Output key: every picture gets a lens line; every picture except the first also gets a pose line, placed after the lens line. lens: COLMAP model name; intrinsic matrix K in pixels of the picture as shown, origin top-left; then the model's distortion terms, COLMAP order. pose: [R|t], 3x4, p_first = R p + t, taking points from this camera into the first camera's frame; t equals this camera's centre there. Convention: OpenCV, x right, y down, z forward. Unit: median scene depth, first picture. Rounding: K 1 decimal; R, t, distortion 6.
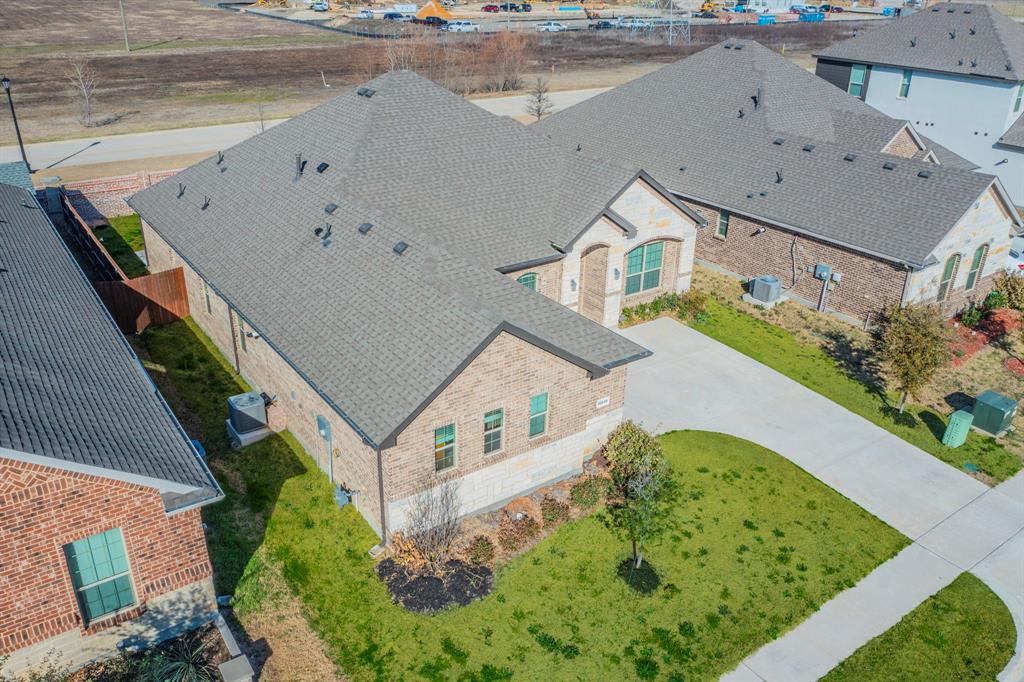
lens RADIAL K [[796.2, 0, 514.5], [0, 796.2, 340.1], [0, 0, 1]] dist [0.007239, 0.018319]
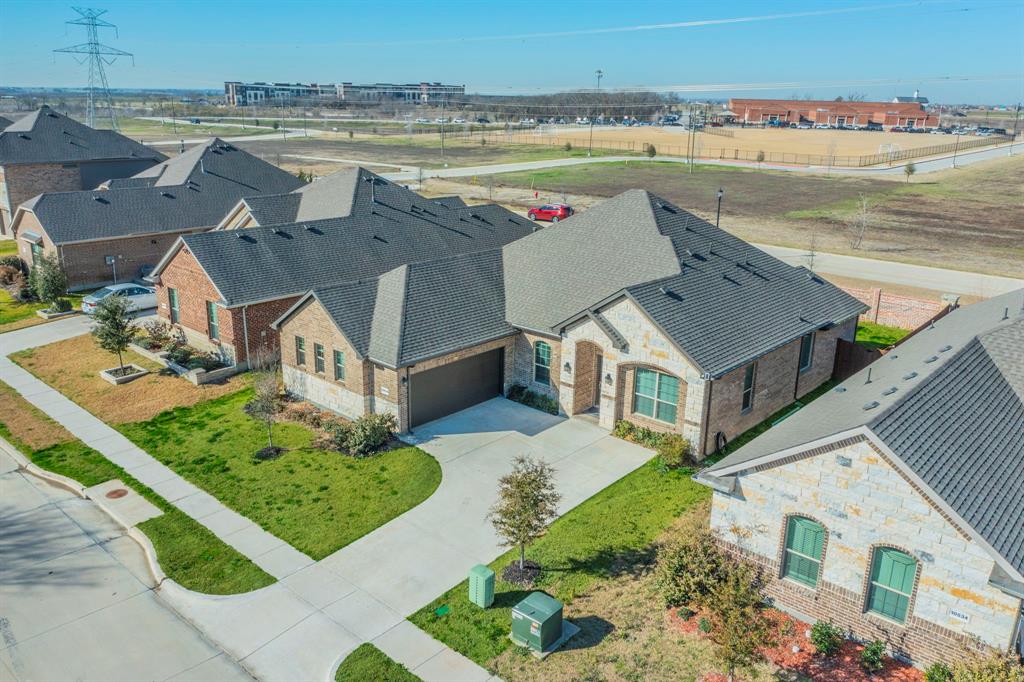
lens RADIAL K [[796.2, 0, 511.7], [0, 796.2, 343.1], [0, 0, 1]] dist [0.007239, 0.018319]
pose [[0.208247, 0.250412, -0.945477, 1.677528], [-0.433892, 0.889998, 0.140151, -0.334618], [0.876568, 0.381049, 0.293991, 0.840899]]
